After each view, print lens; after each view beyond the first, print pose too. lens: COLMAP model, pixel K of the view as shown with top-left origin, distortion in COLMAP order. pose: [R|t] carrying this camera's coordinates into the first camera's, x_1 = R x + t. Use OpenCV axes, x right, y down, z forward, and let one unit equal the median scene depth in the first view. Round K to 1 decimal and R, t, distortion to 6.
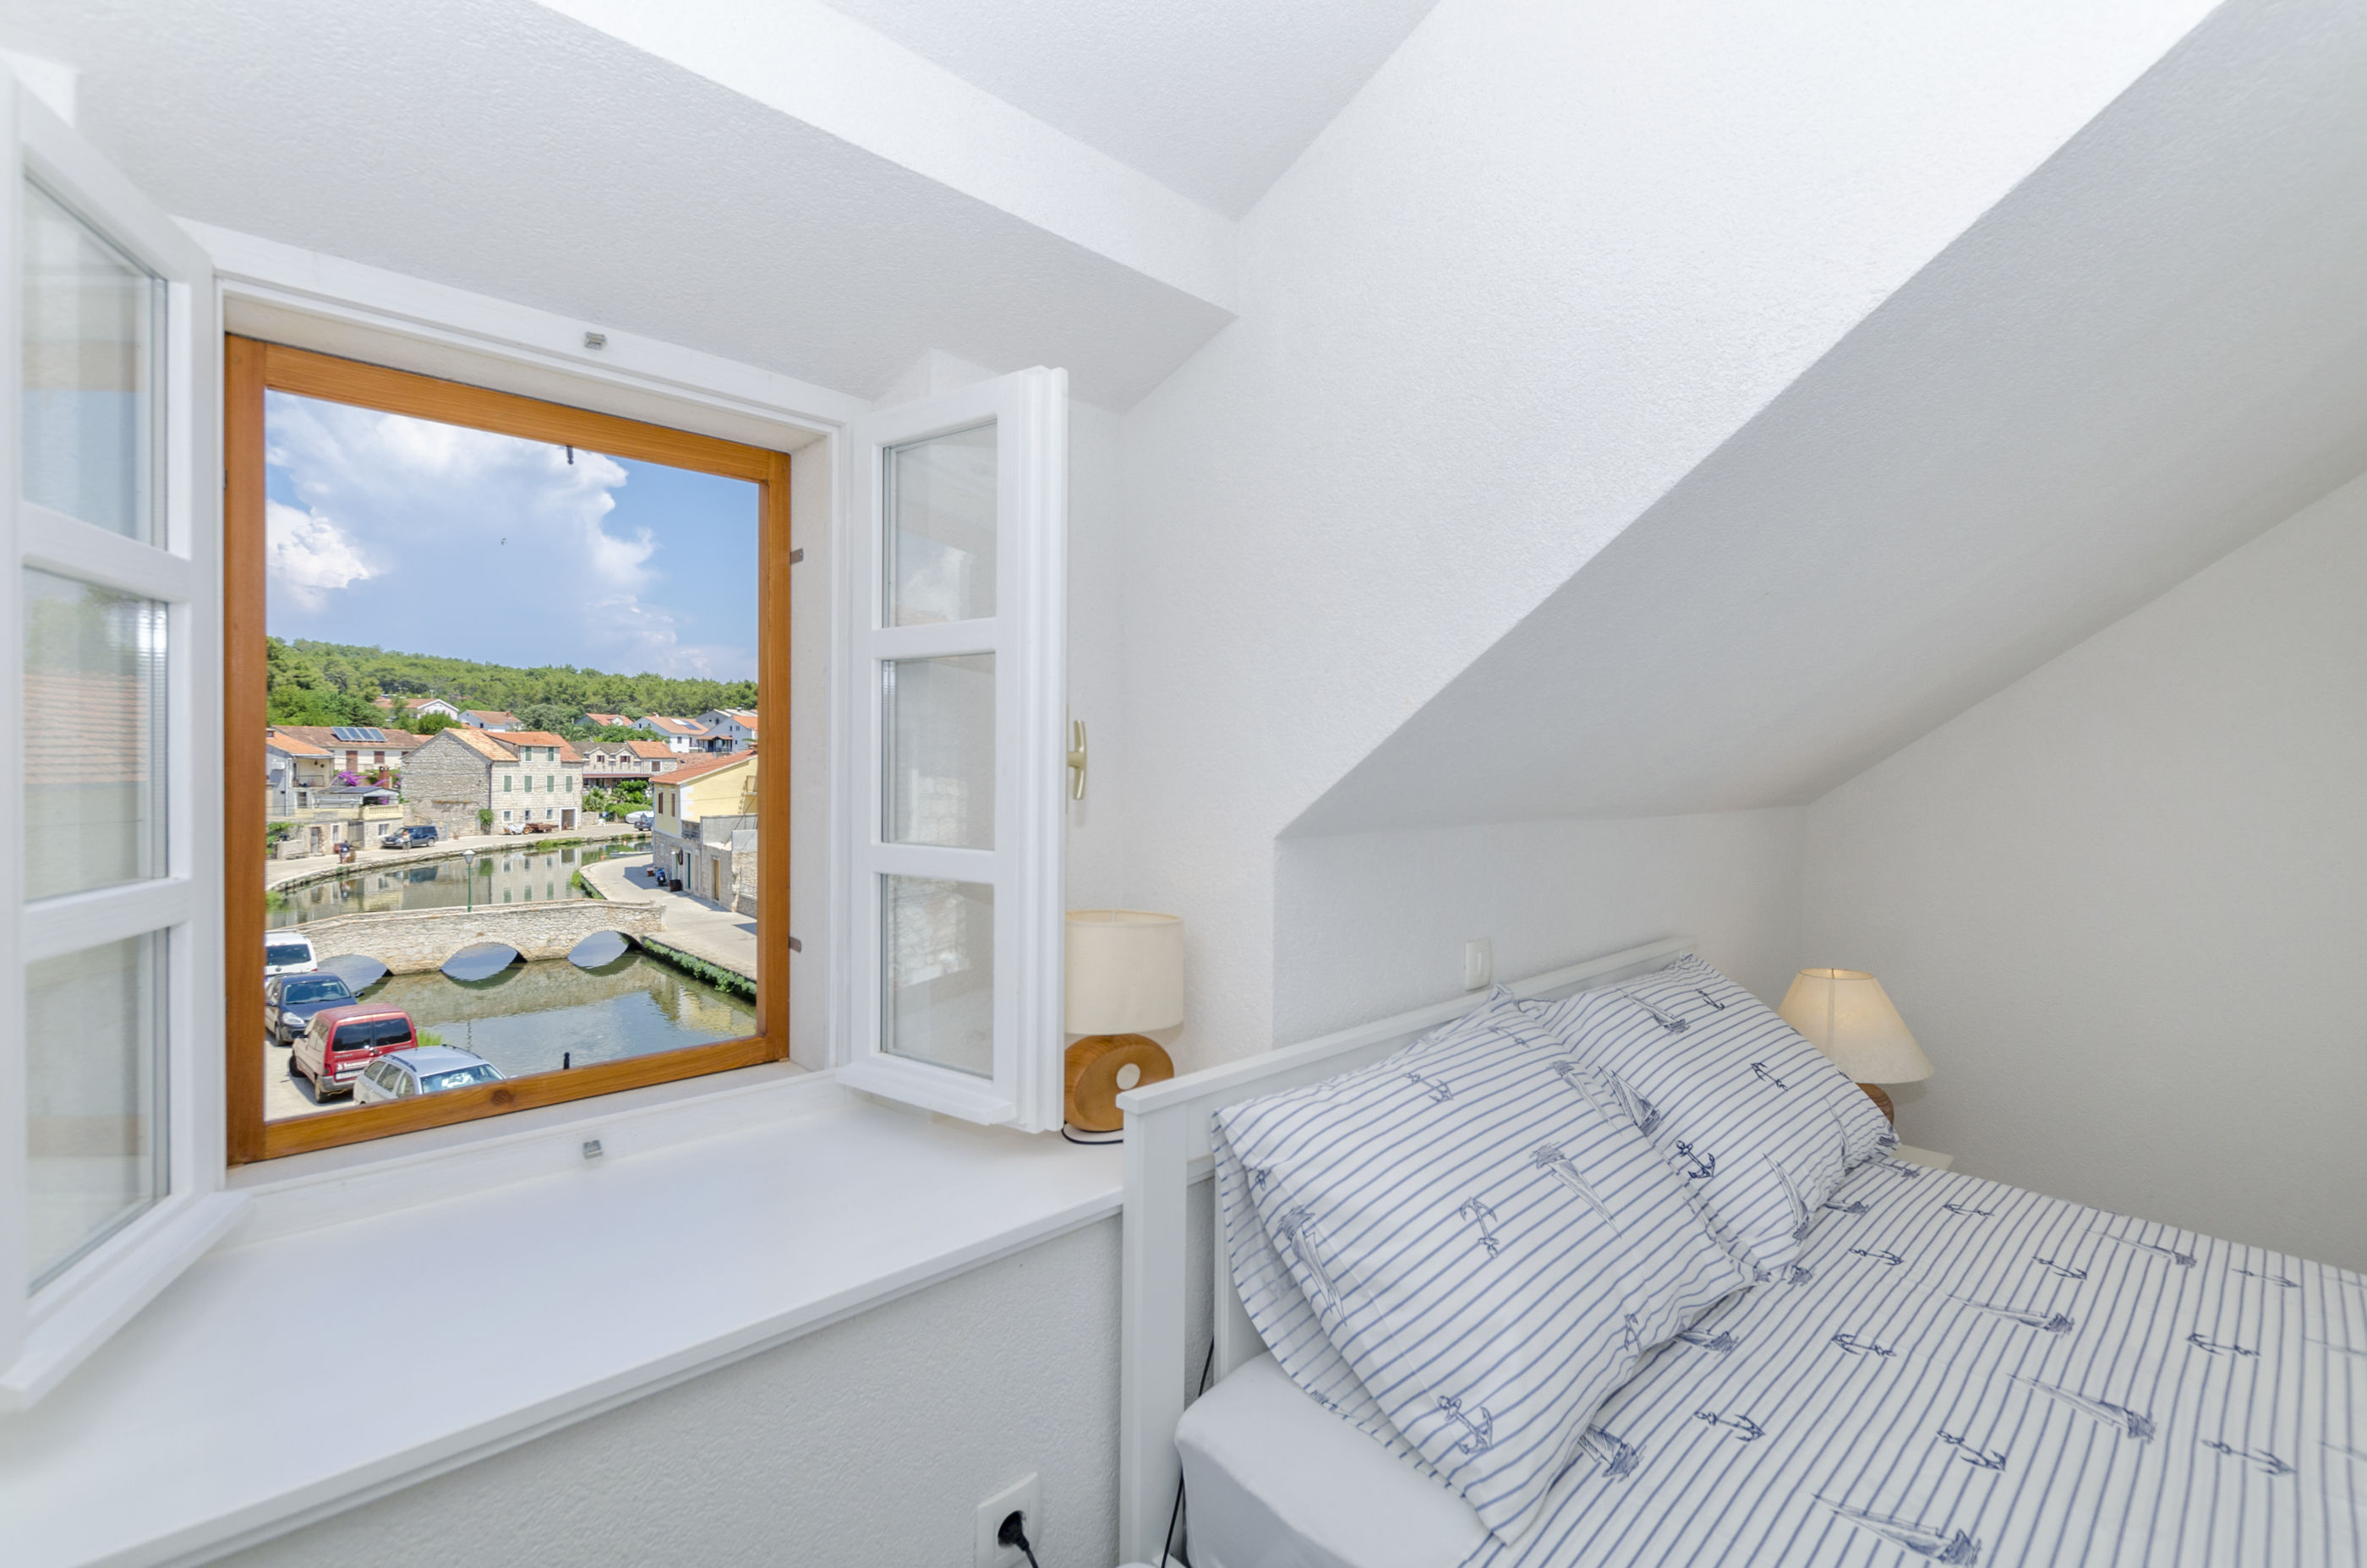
lens RADIAL K [[1030.6, 0, 1174.4], [0, 1030.6, 764.0], [0, 0, 1]] dist [0.009931, -0.004705]
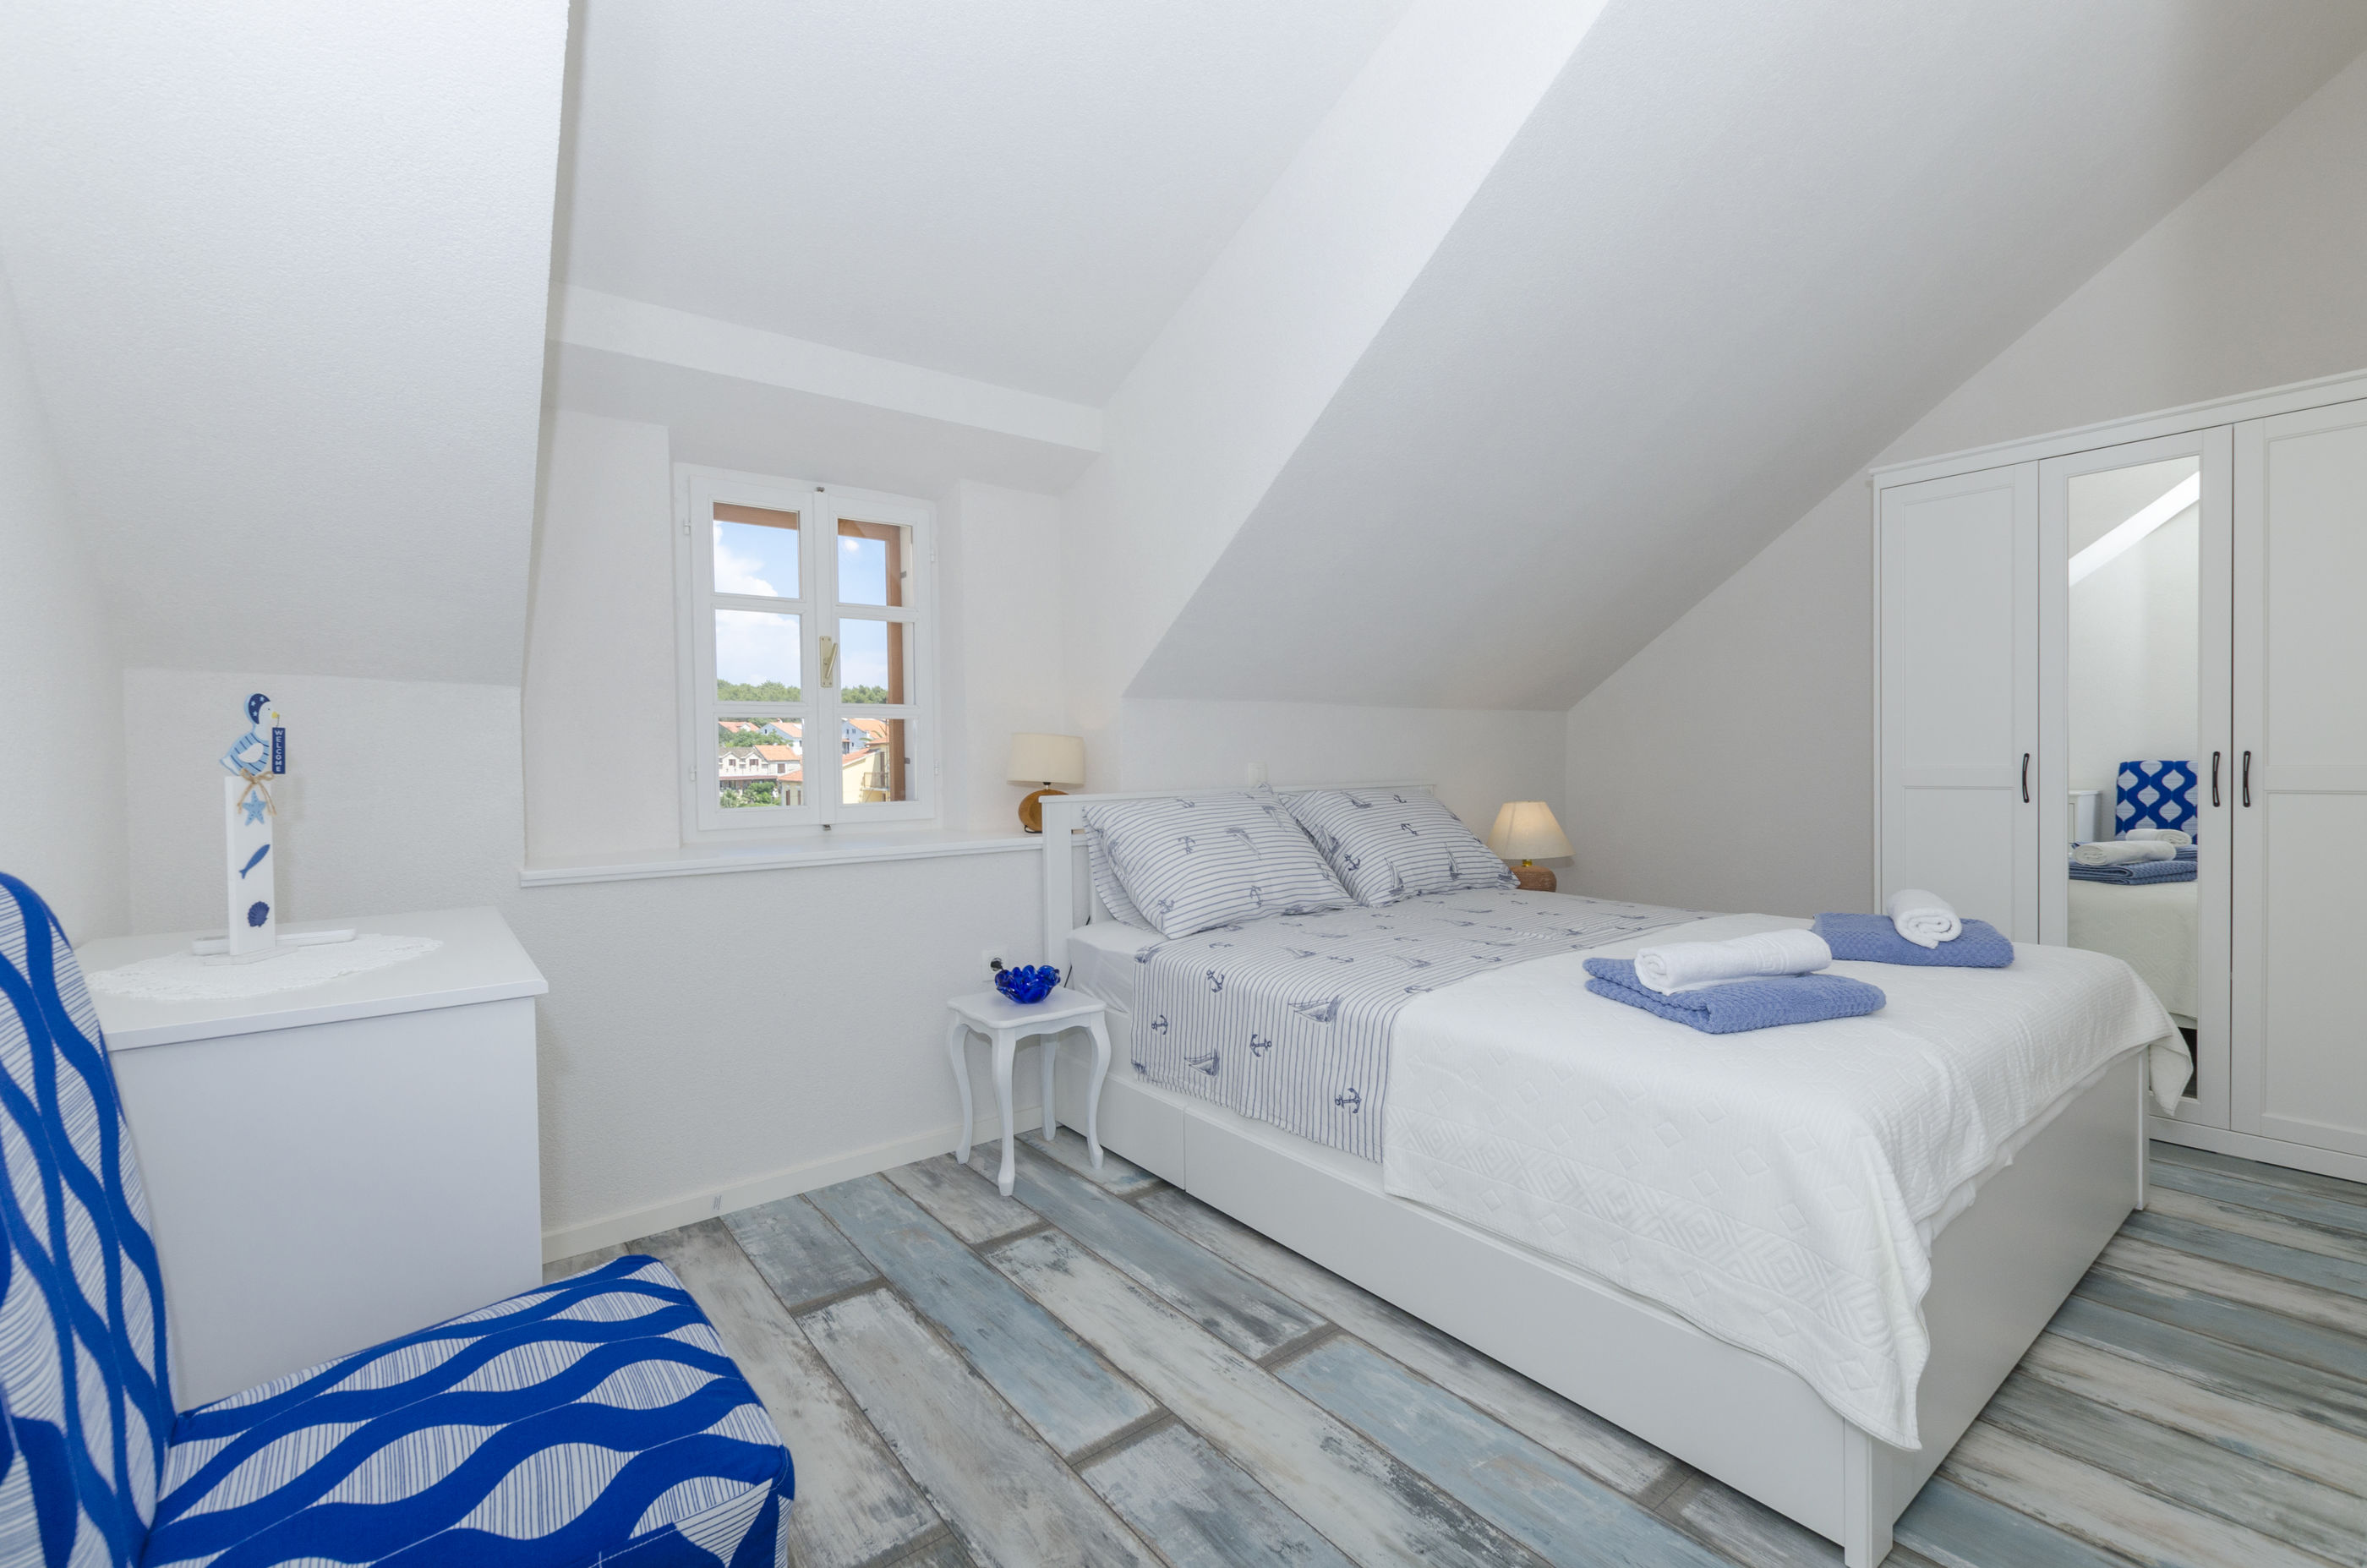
lens RADIAL K [[1030.6, 0, 1187.0], [0, 1030.6, 773.7], [0, 0, 1]] dist [0.009931, -0.004705]
pose [[0.996121, -0.019801, -0.085742, 0.323428], [0.020438, 0.999770, 0.006558, 0.169643], [0.085593, -0.008285, 0.996296, -0.888173]]
